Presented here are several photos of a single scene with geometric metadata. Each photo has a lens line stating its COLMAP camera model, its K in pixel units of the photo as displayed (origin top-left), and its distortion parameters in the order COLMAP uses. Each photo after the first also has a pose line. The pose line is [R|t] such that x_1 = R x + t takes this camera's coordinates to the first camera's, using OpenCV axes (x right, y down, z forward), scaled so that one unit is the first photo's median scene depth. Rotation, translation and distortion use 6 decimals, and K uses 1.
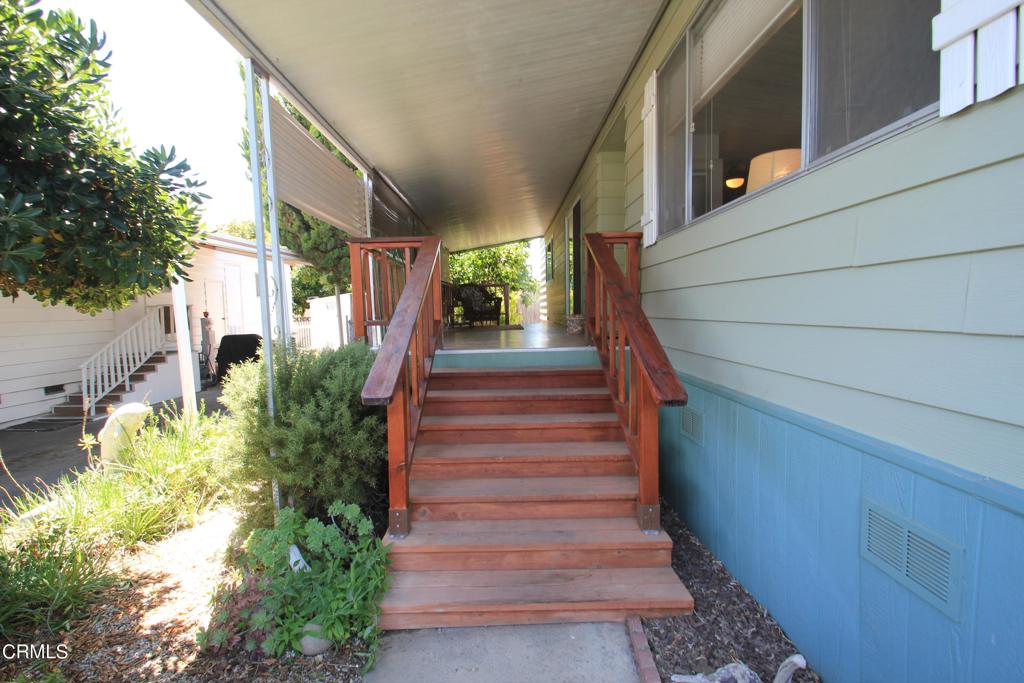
lens RADIAL K [[479.8, 0, 509.2], [0, 479.8, 341.9], [0, 0, 1]] dist [0.002306, -0.010143]
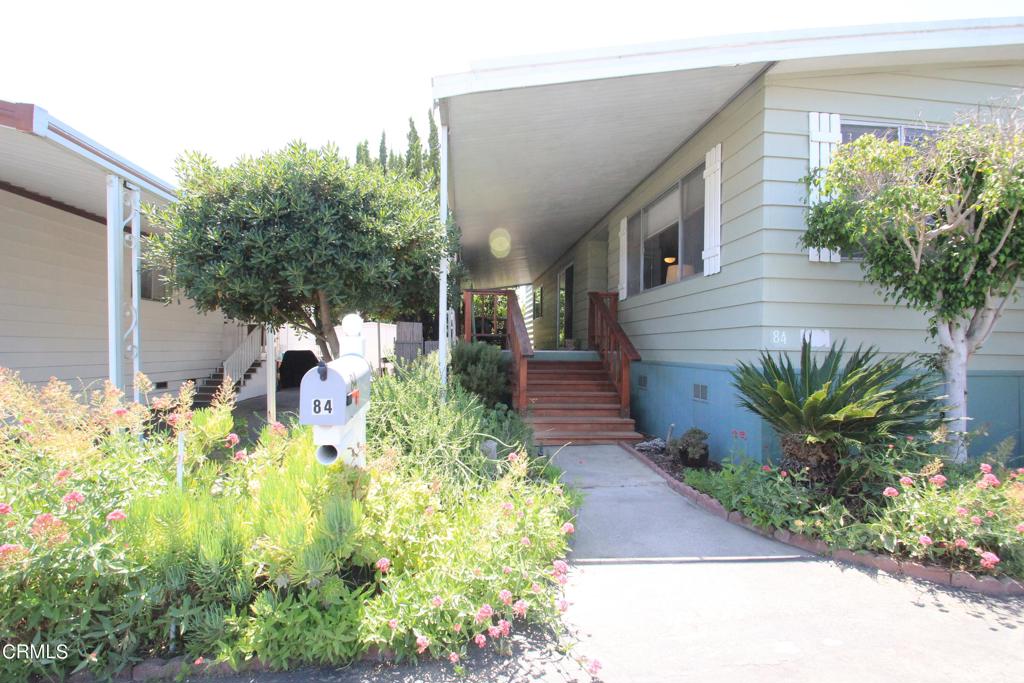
lens RADIAL K [[479.8, 0, 509.2], [0, 479.8, 341.9], [0, 0, 1]] dist [0.002306, -0.010143]
pose [[0.995658, 0.031952, 0.087430, -0.223894], [-0.025076, 0.996588, -0.078640, 0.091473], [-0.089644, 0.076106, 0.993062, -0.599121]]
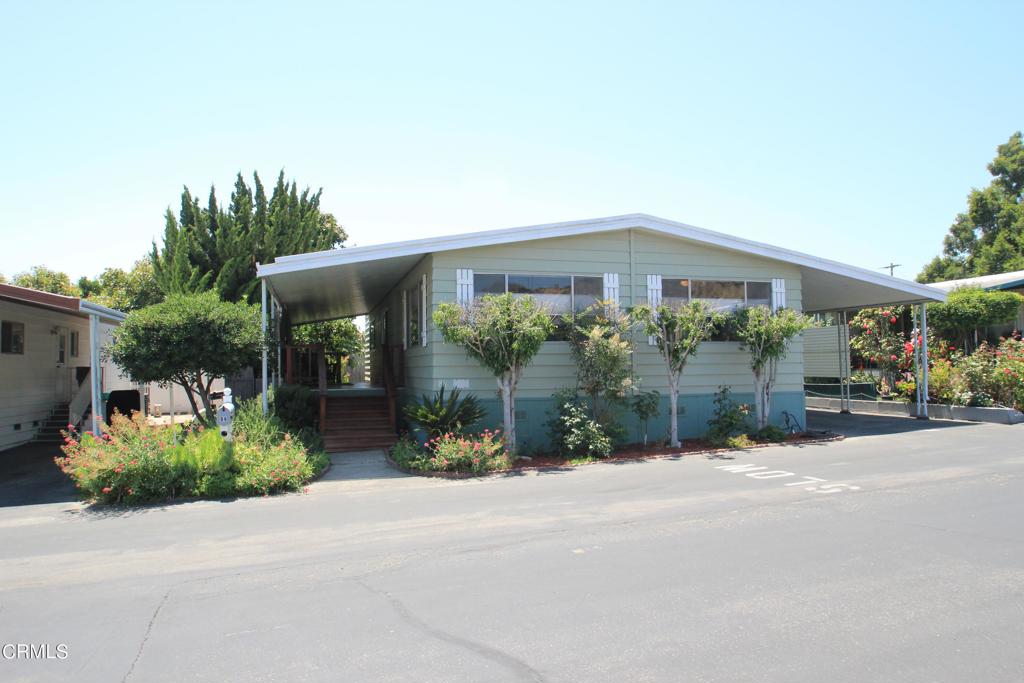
lens RADIAL K [[686.4, 0, 495.5], [0, 686.4, 344.6], [0, 0, 1]] dist [-0.024997, -0.000560]
pose [[0.968979, 0.013870, 0.246754, -0.109655], [0.011454, 0.994831, -0.100897, 0.107809], [-0.246878, 0.100594, 0.963811, -1.887428]]
